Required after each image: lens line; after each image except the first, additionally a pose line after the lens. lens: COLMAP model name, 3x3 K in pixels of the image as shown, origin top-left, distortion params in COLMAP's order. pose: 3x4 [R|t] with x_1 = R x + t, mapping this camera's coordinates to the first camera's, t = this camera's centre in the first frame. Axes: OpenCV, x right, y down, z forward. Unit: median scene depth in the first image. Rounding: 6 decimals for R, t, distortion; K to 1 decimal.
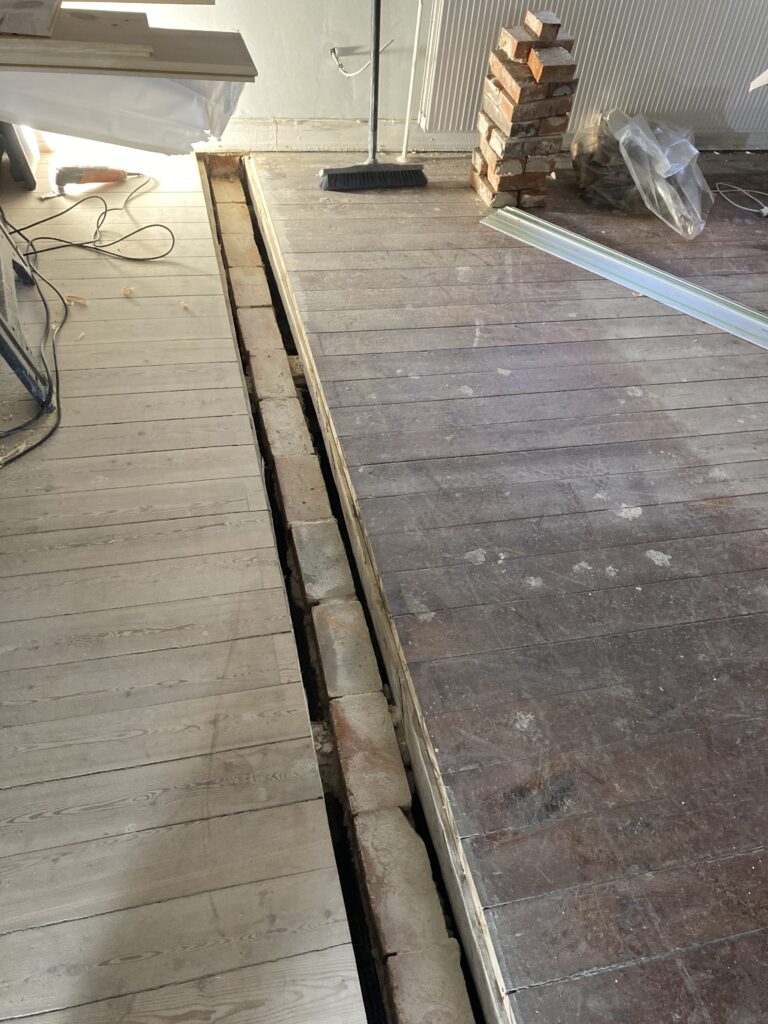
lens RADIAL K [[839.0, 0, 385.1], [0, 839.0, 501.9], [0, 0, 1]] dist [0.037968, -0.047393]
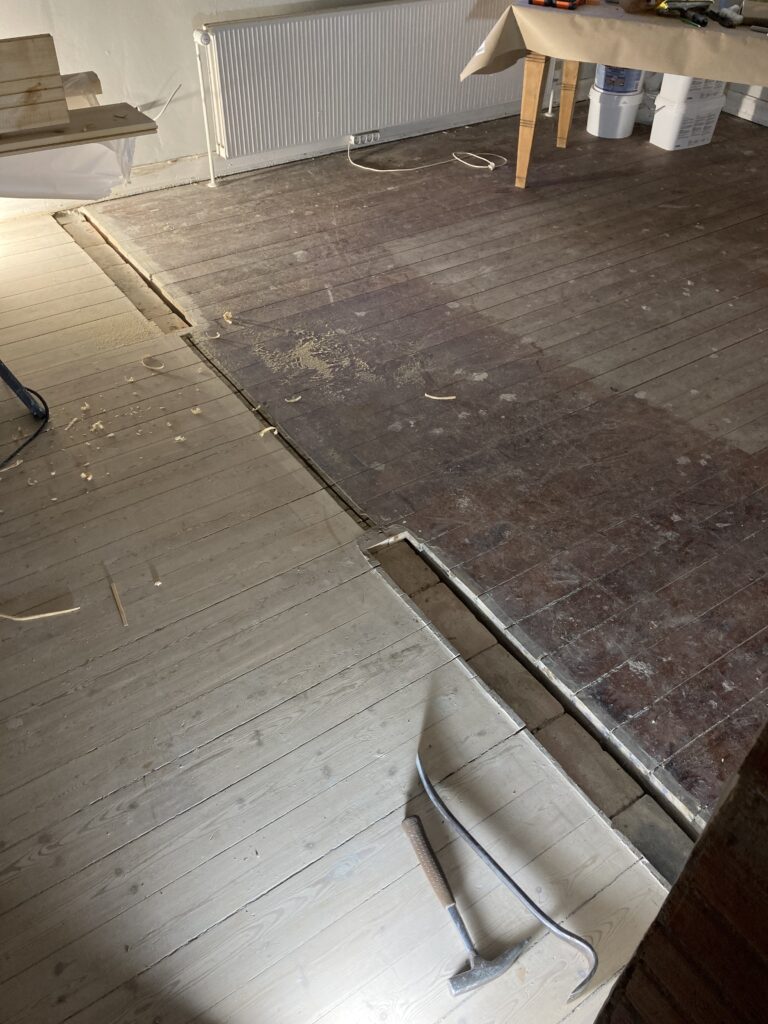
lens RADIAL K [[839.0, 0, 385.1], [0, 839.0, 501.9], [0, 0, 1]] dist [0.037968, -0.047393]
pose [[0.933715, -0.289265, 0.210955, -0.183356], [0.294218, 0.955703, 0.008227, 0.127100], [-0.203990, 0.054385, 0.977461, -0.291683]]
